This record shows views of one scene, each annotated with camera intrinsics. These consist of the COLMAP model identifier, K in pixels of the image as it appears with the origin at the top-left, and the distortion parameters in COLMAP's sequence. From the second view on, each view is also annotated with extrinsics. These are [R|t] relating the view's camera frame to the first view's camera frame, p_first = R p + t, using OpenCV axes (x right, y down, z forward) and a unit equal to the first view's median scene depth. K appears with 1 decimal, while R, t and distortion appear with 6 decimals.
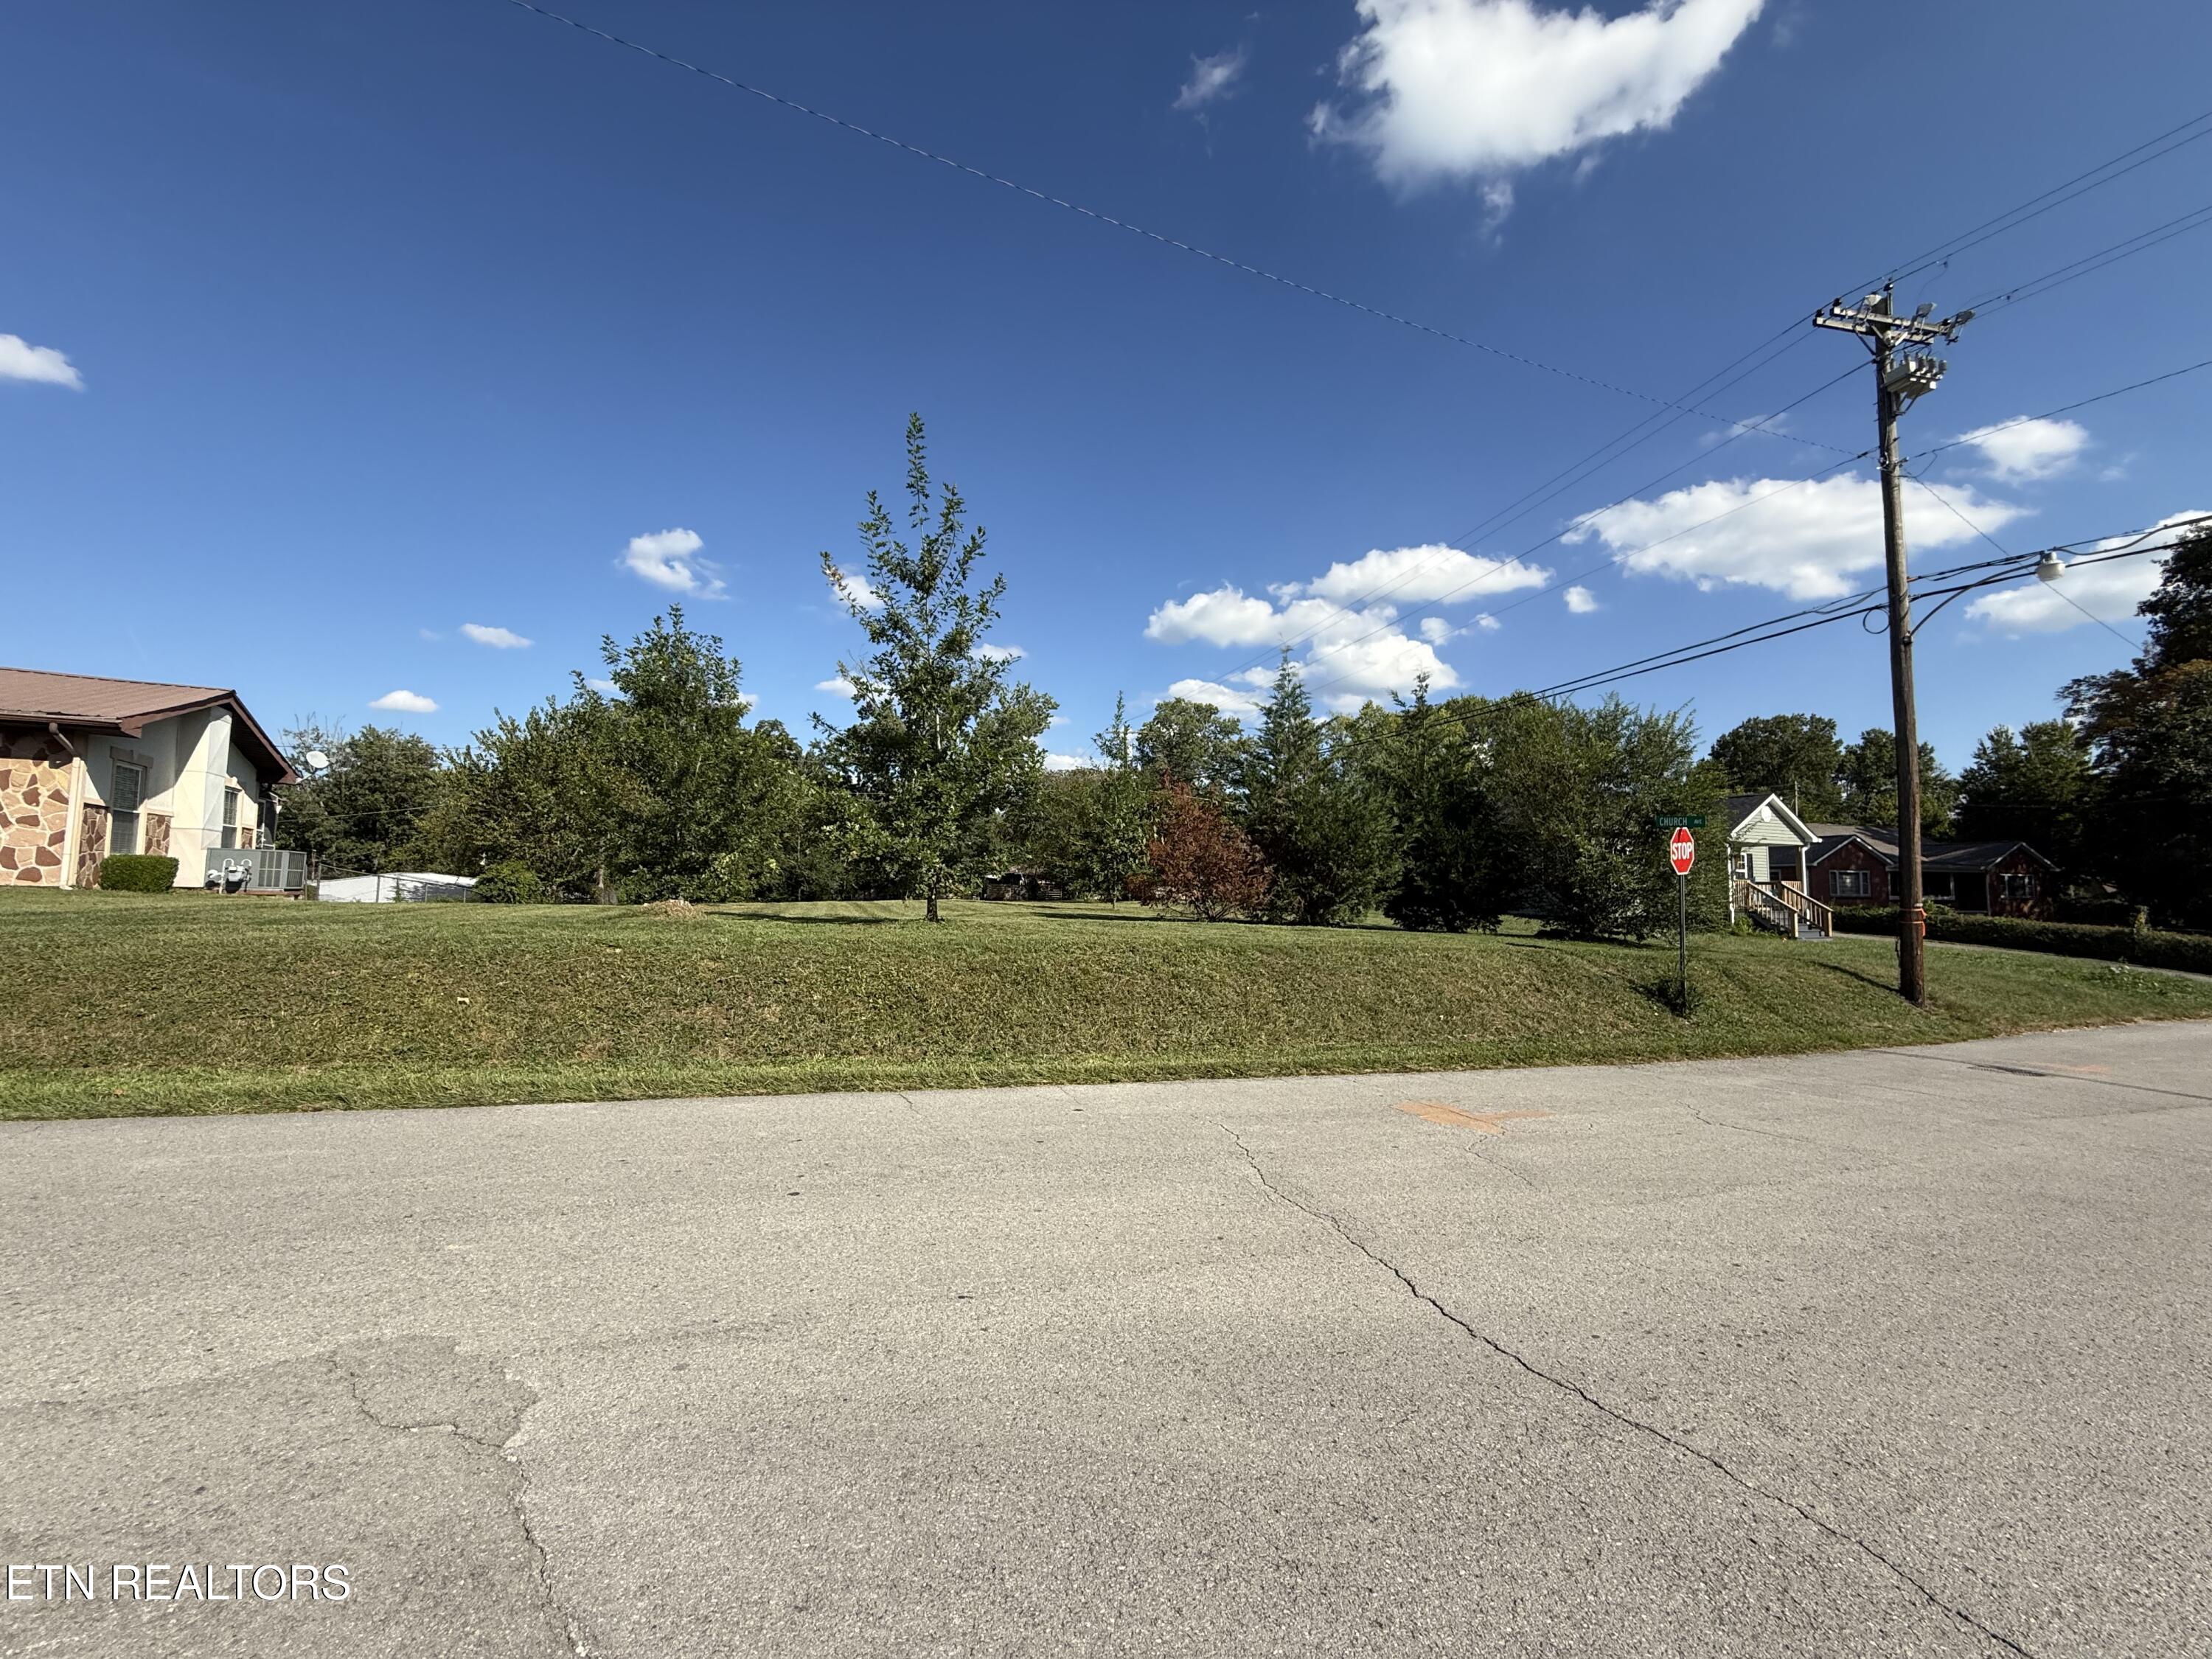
lens RADIAL K [[879.3, 0, 1103.2], [0, 879.3, 845.3], [0, 0, 1]] dist [-0.000819, -0.000148]
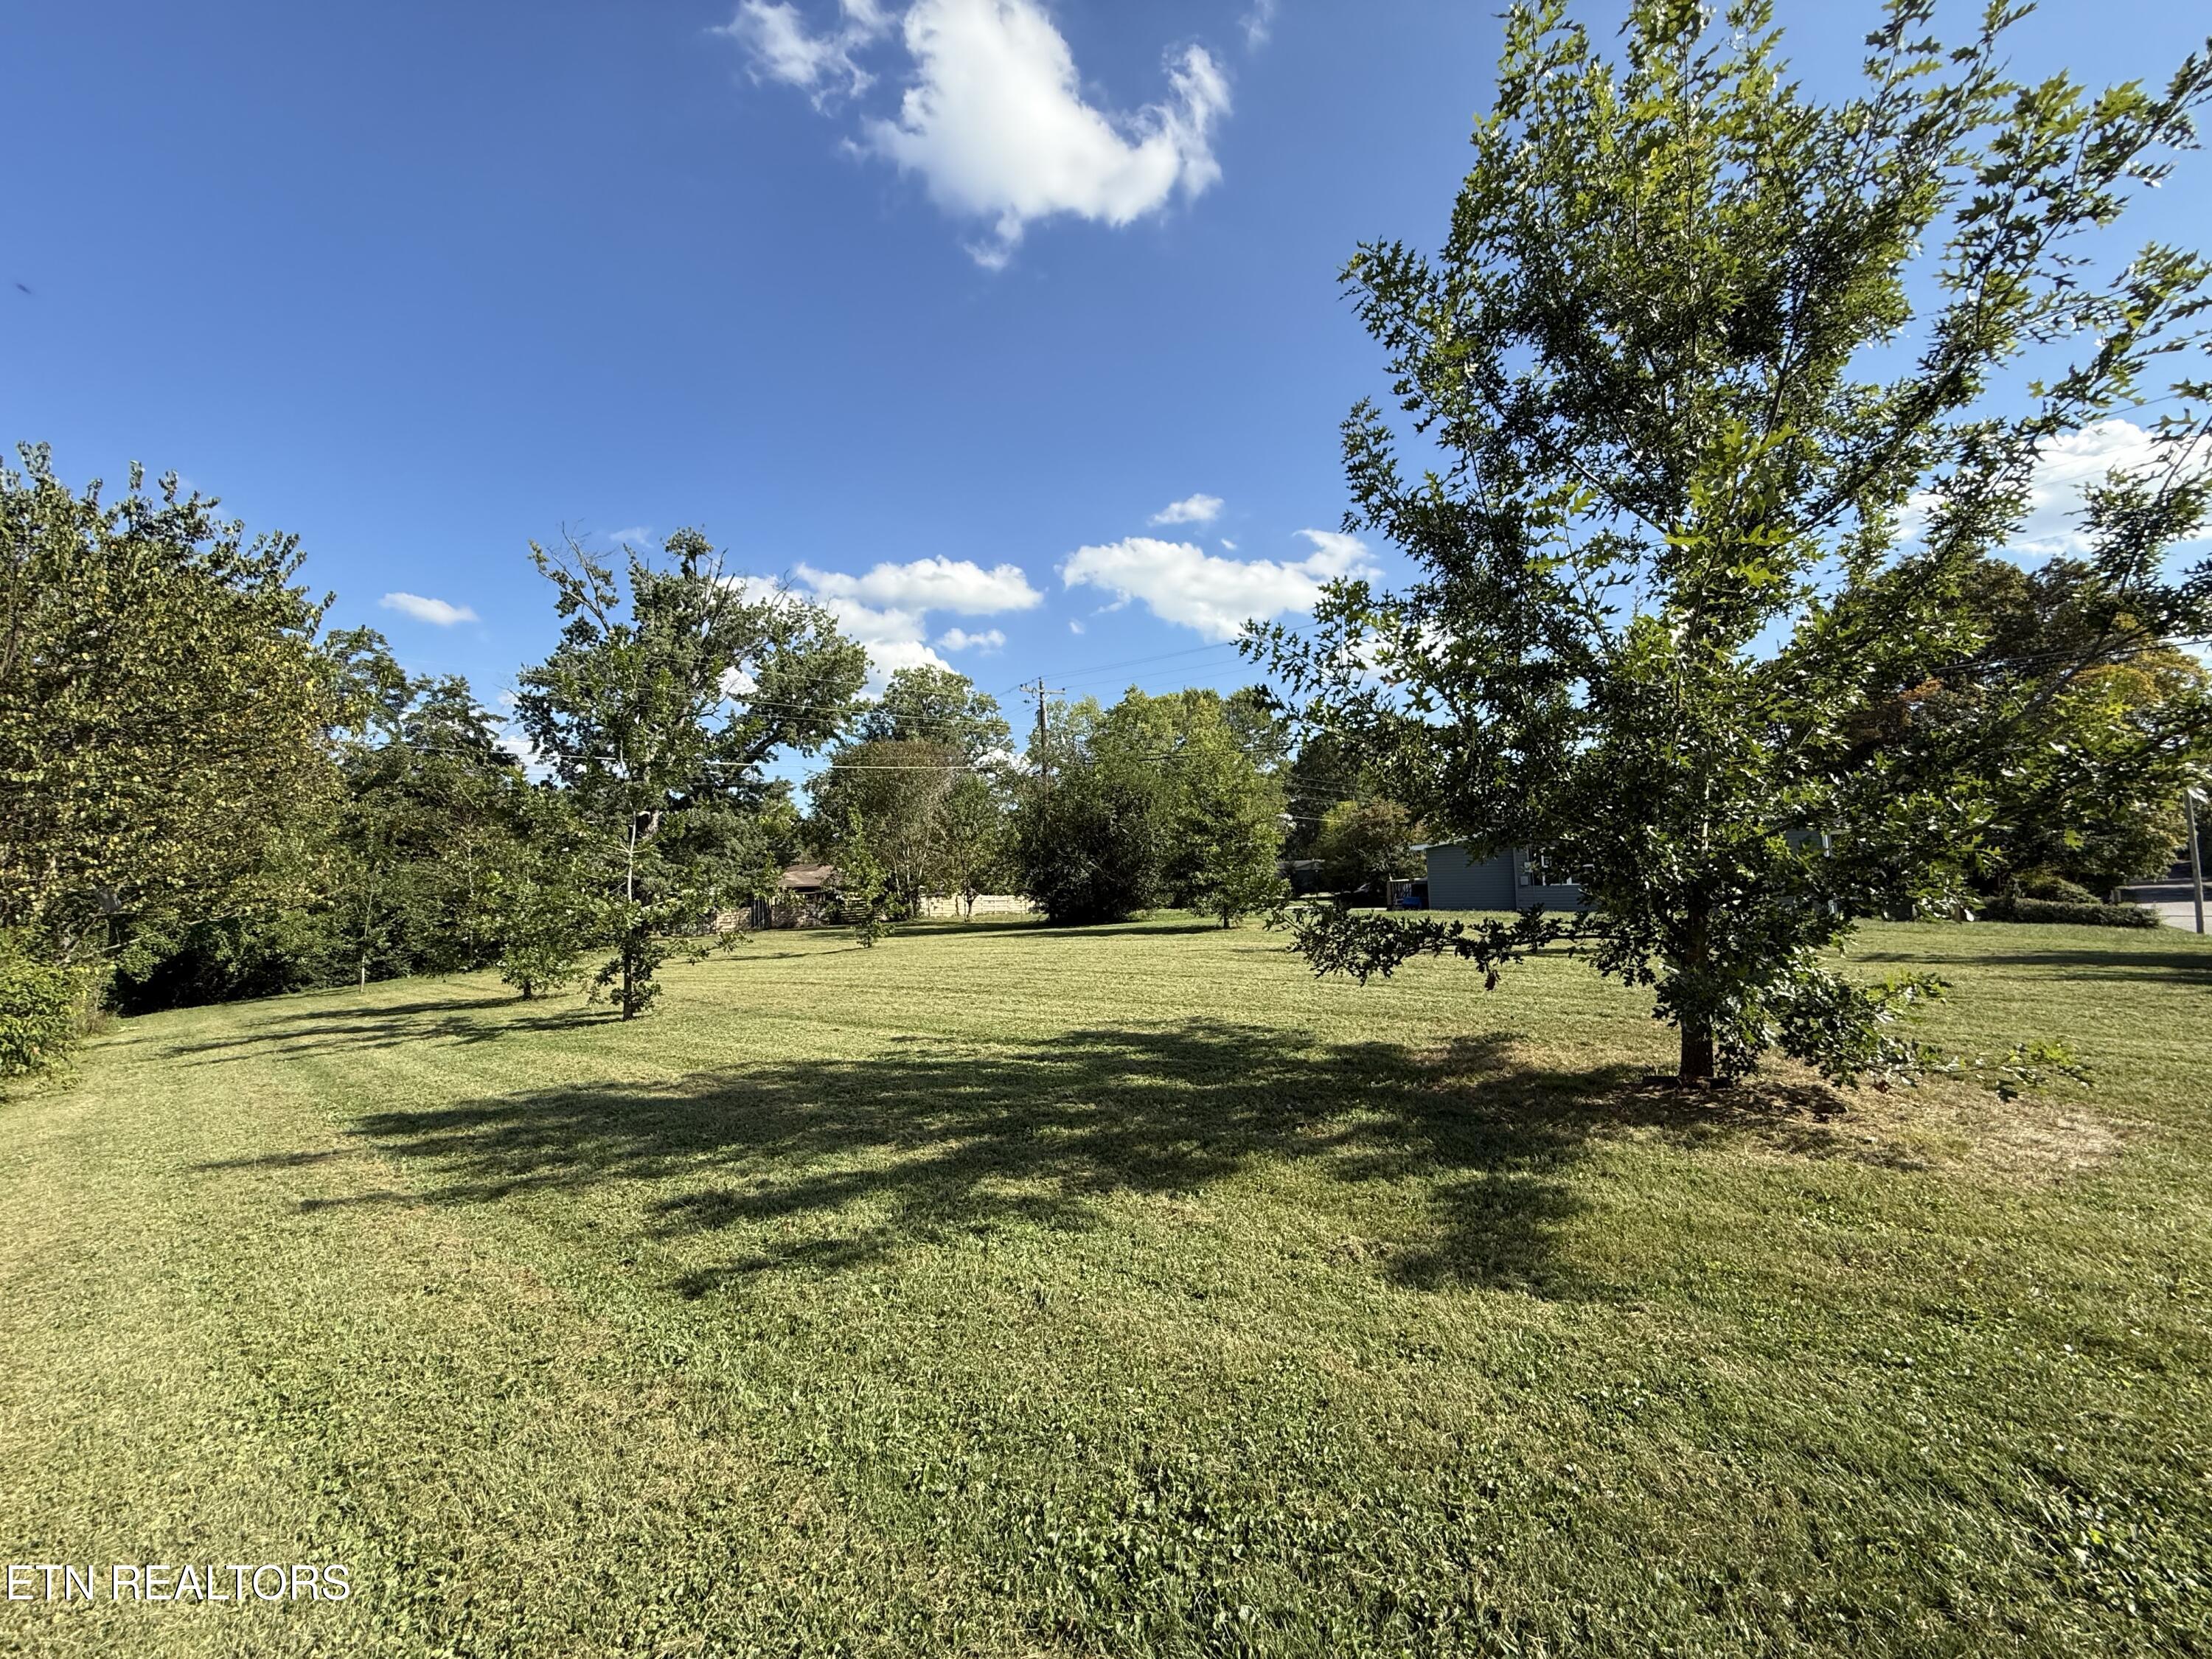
lens RADIAL K [[879.3, 0, 1099.4], [0, 879.3, 825.5], [0, 0, 1]] dist [-0.000819, -0.000148]
pose [[0.866286, -0.006707, 0.499503, -0.264074], [0.016545, 0.999746, -0.015272, -0.003522], [-0.499274, 0.021494, 0.866177, 0.300713]]
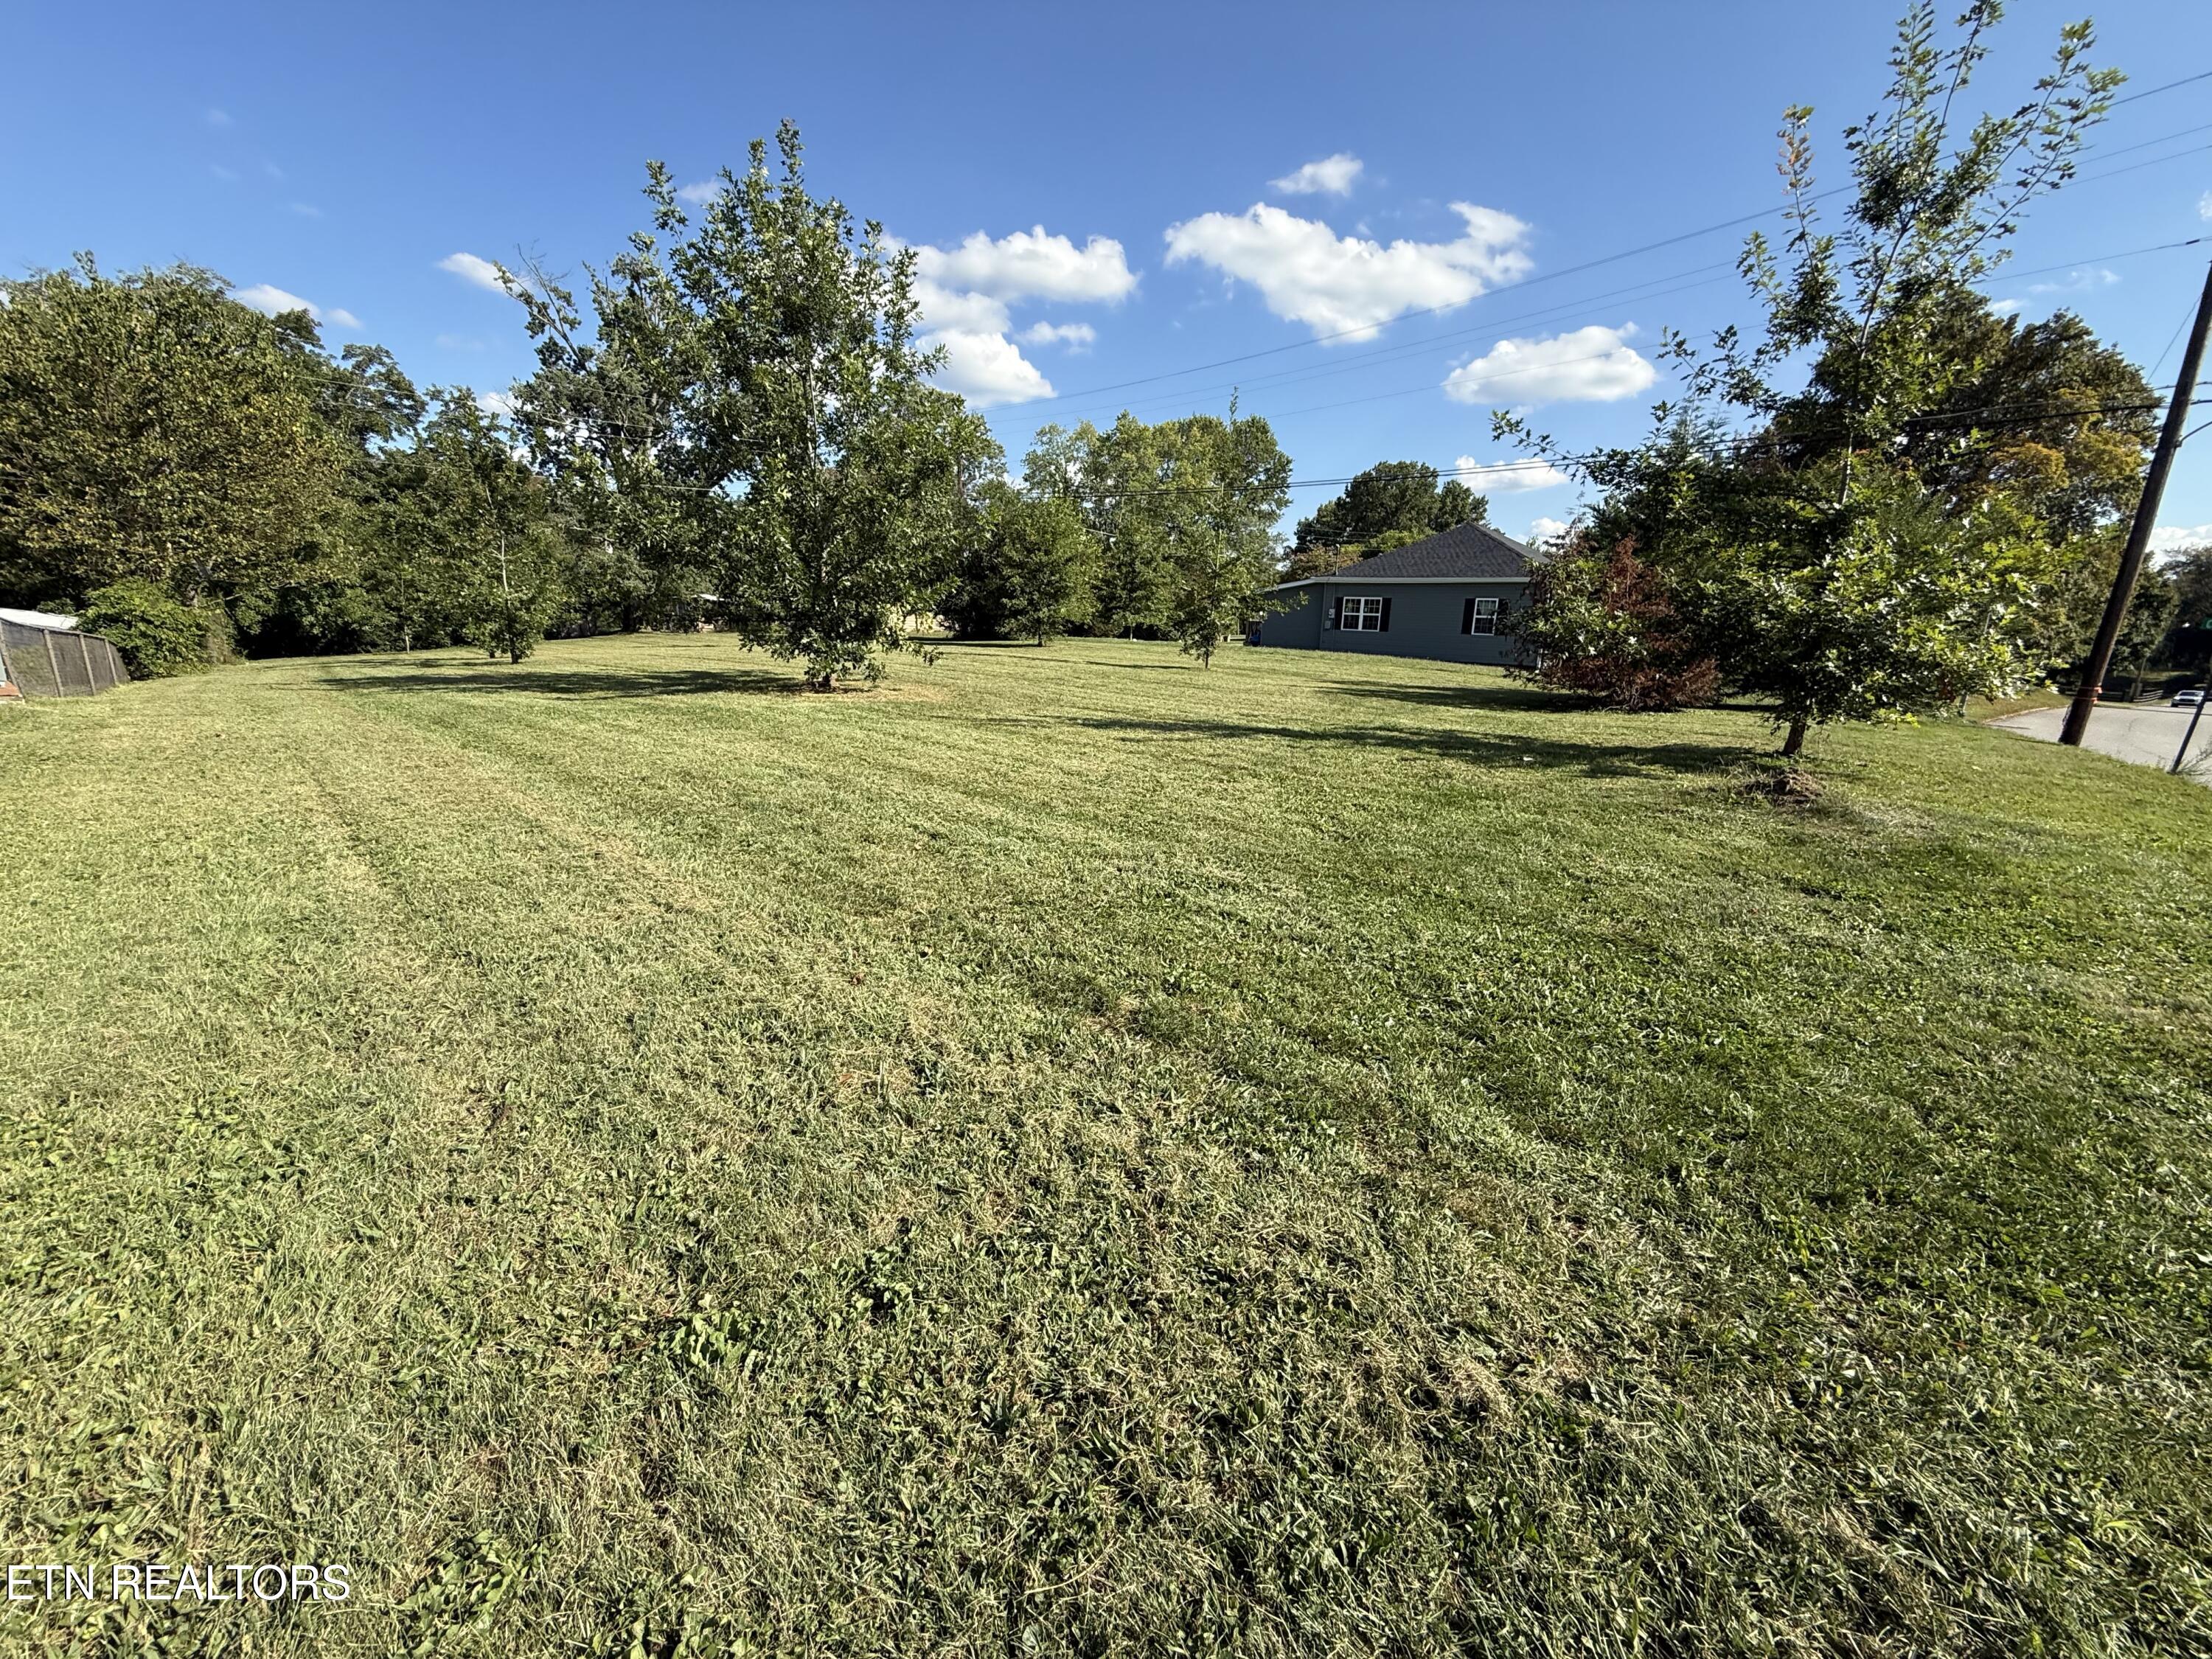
lens RADIAL K [[879.3, 0, 1117.6], [0, 879.3, 827.1], [0, 0, 1]] dist [-0.000819, -0.000148]
pose [[0.902855, -0.087945, 0.420855, -0.191880], [-0.038470, 0.958405, 0.282806, -0.007666], [-0.428221, -0.271523, 0.861918, 0.114955]]
